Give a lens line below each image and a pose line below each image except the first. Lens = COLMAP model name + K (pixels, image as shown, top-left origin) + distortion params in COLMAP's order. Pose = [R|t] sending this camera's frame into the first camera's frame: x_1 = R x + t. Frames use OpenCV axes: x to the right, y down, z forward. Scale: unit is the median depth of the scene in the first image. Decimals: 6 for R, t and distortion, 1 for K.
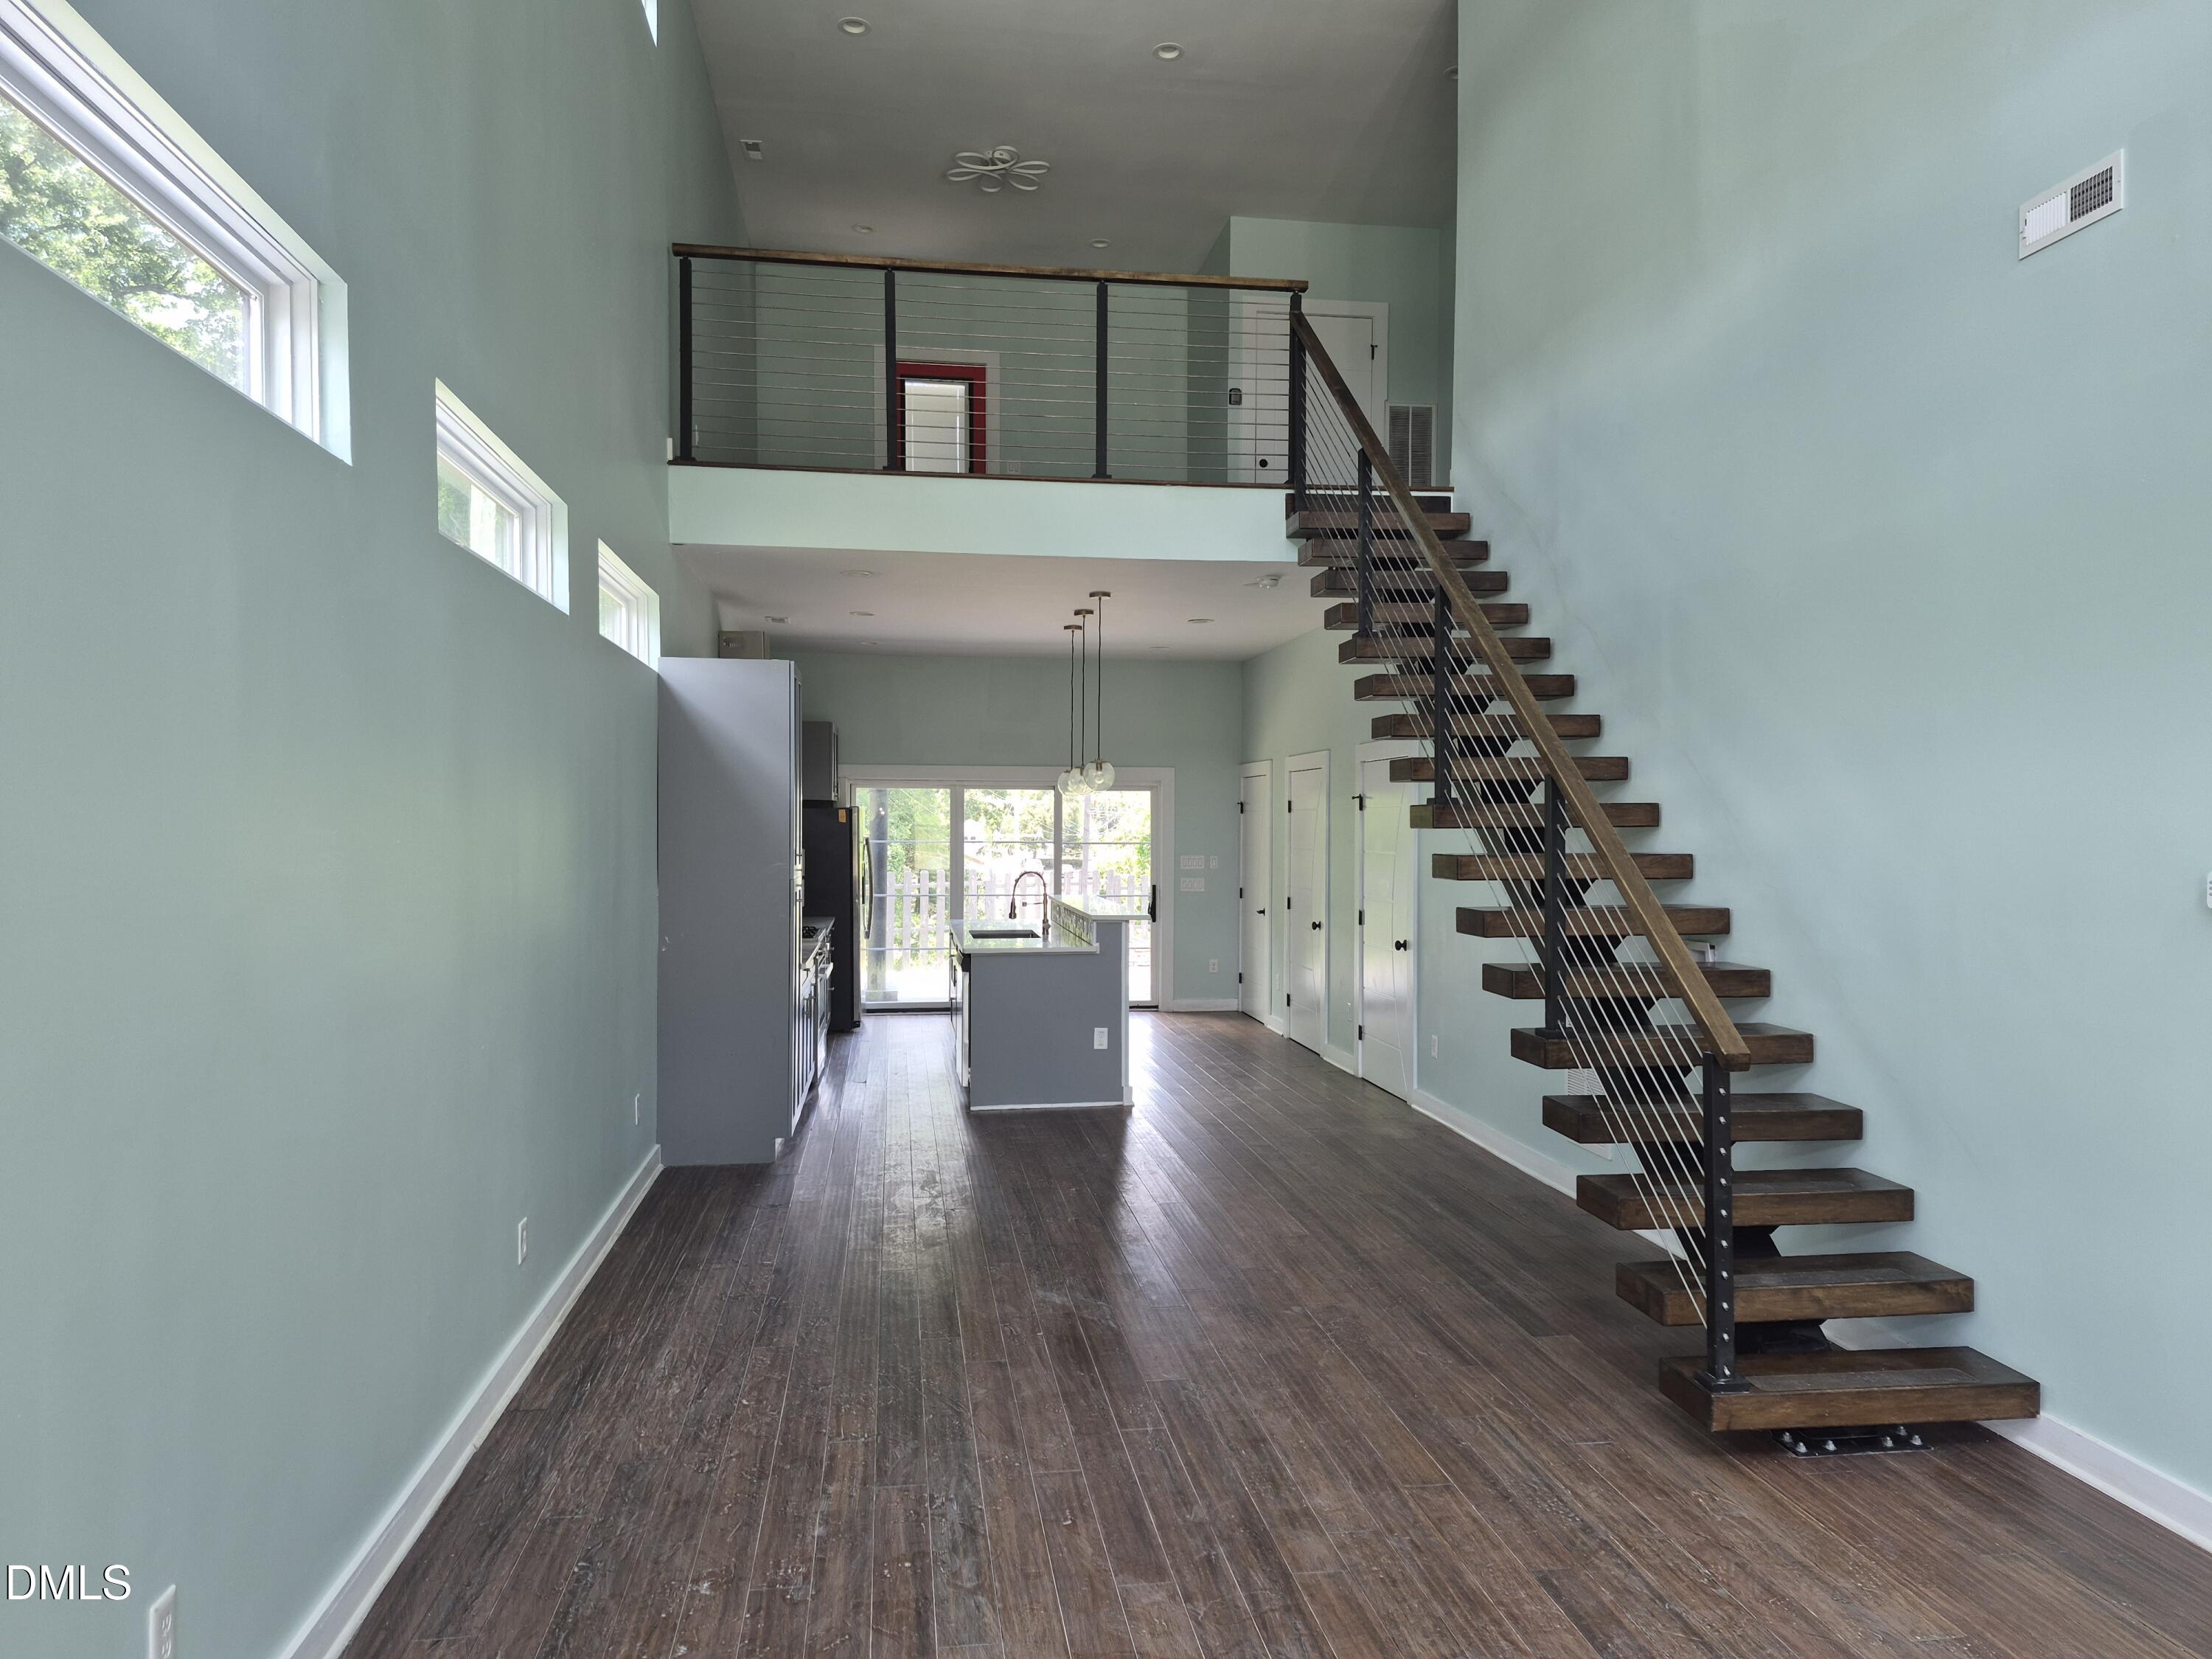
lens RADIAL K [[1528.9, 0, 1110.6], [0, 1528.9, 819.1], [0, 0, 1]] dist [0.096620, -0.125009]
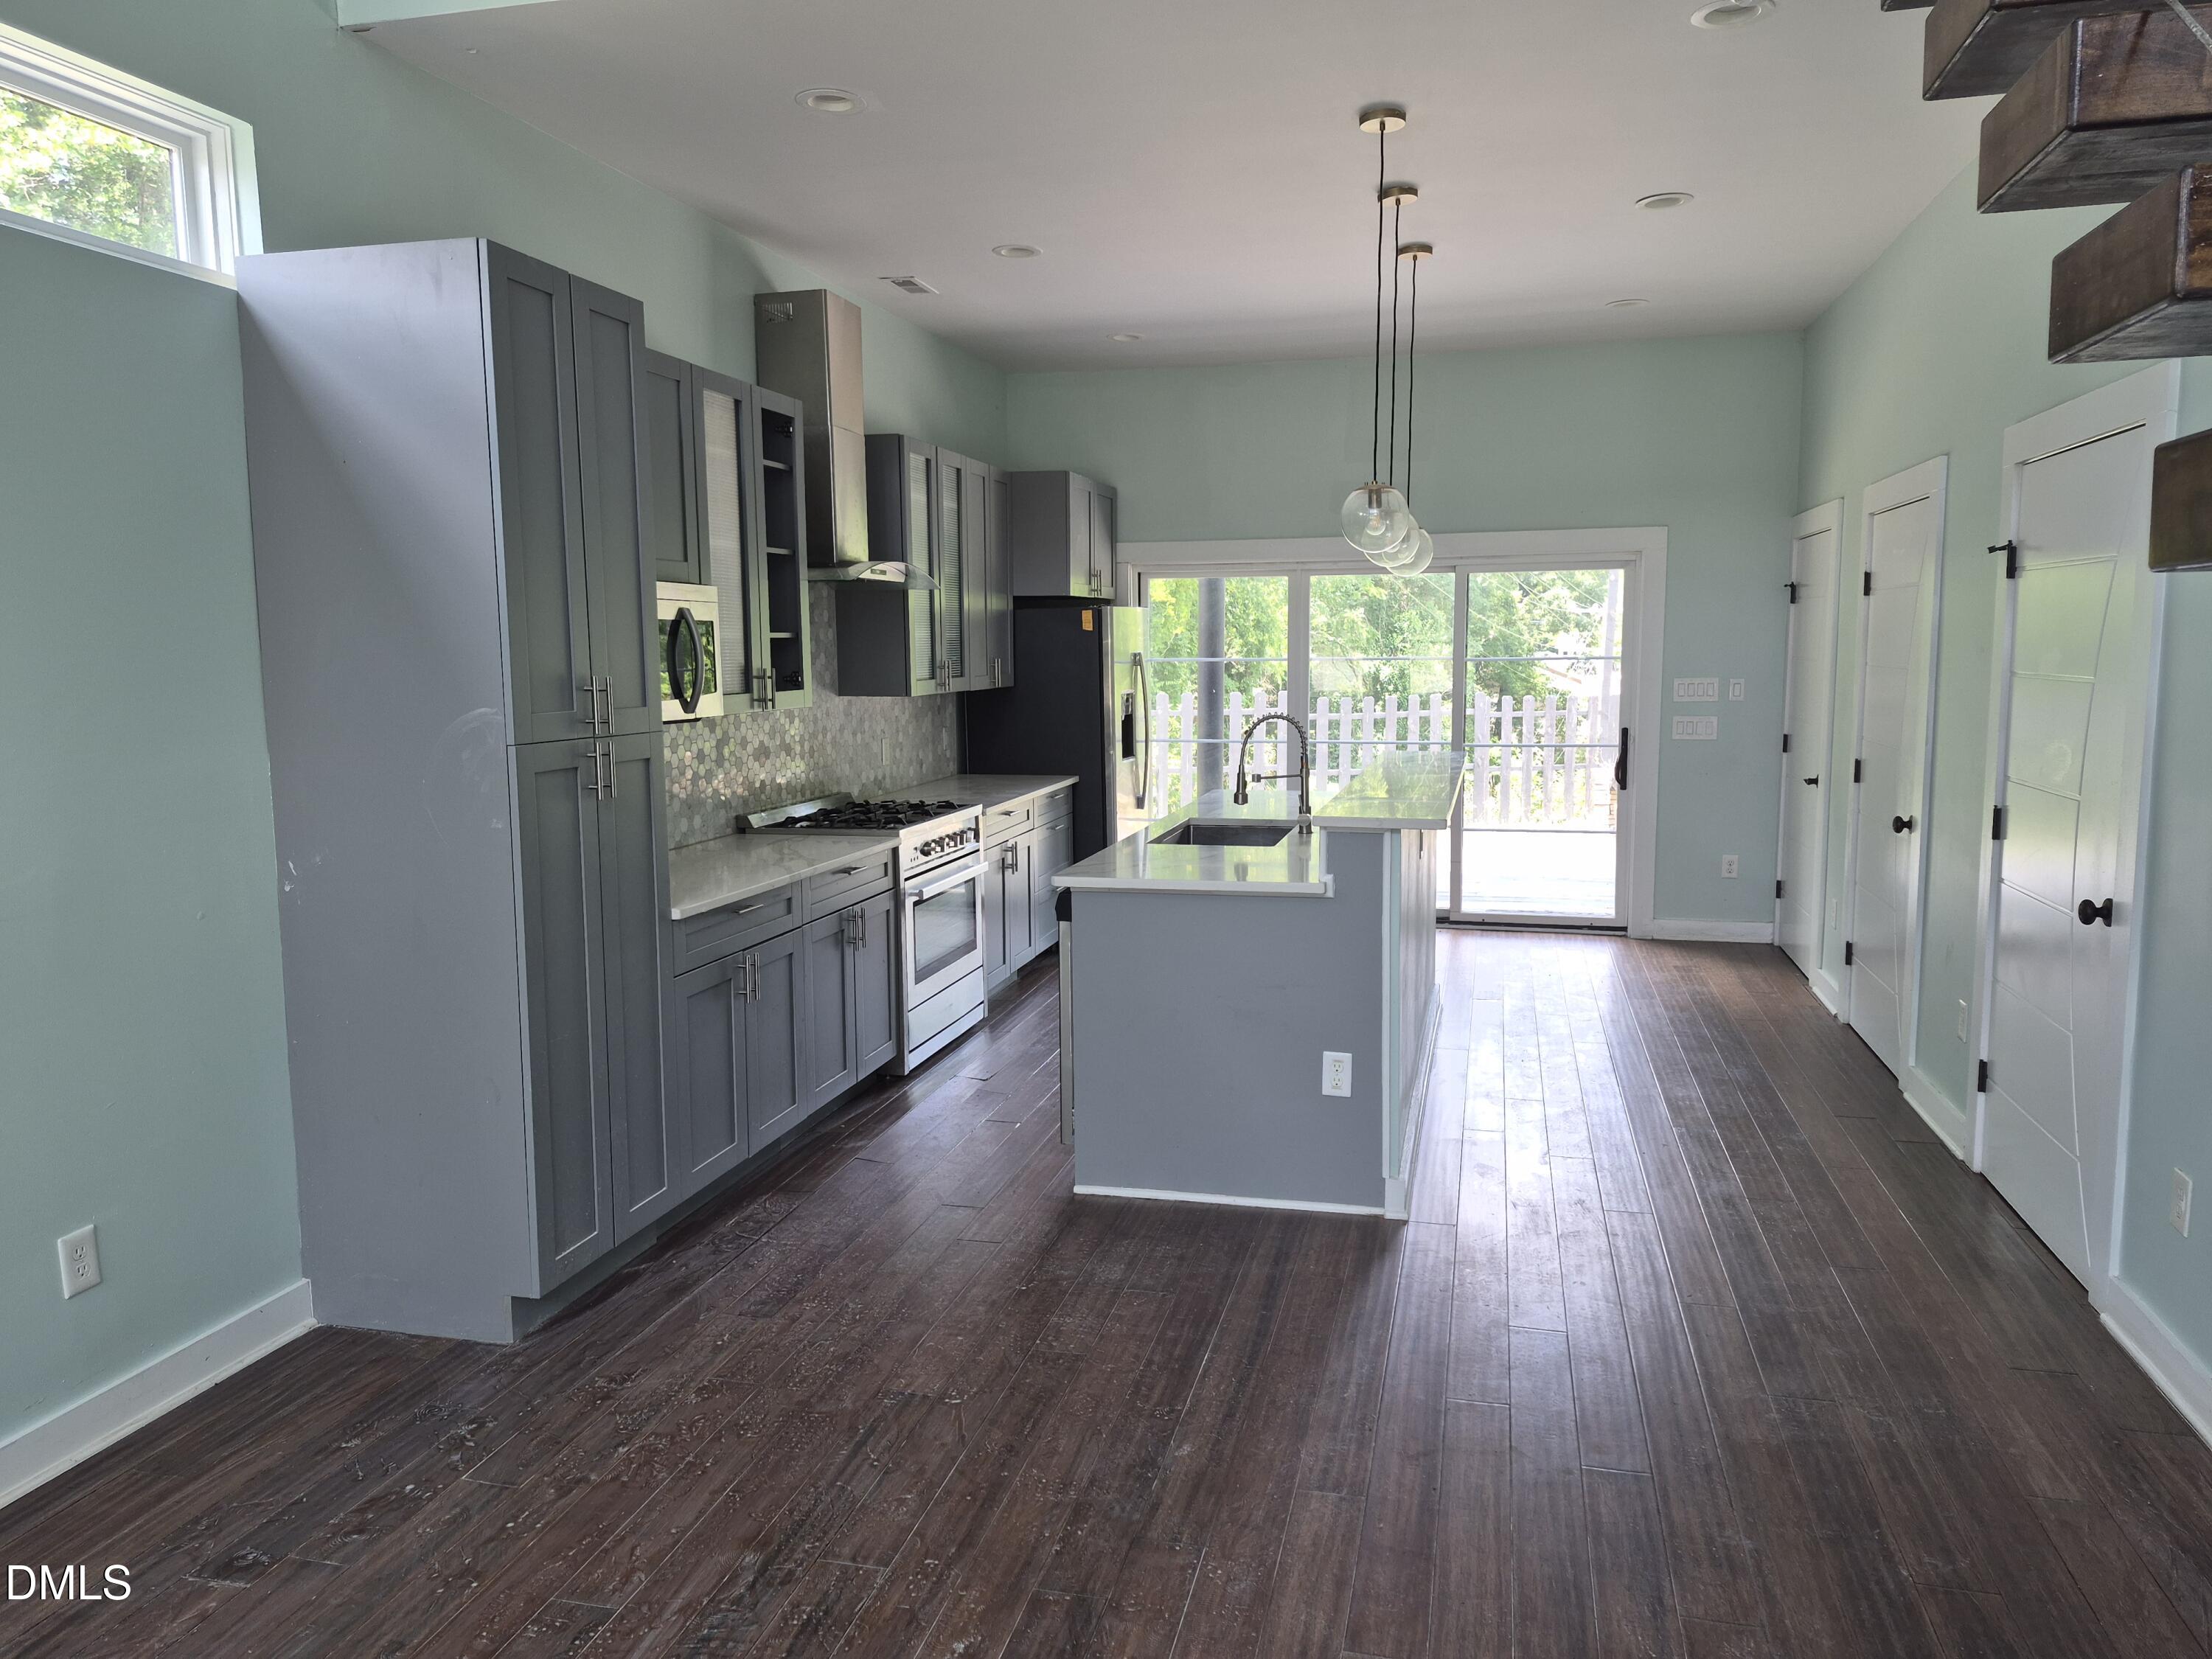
lens RADIAL K [[1528.9, 0, 1110.6], [0, 1528.9, 819.1], [0, 0, 1]] dist [0.096620, -0.125009]
pose [[0.925002, 0.032324, -0.378584, 0.082448], [0.012823, 0.993152, 0.116127, 0.006568], [0.379745, -0.112272, 0.918253, 0.419881]]
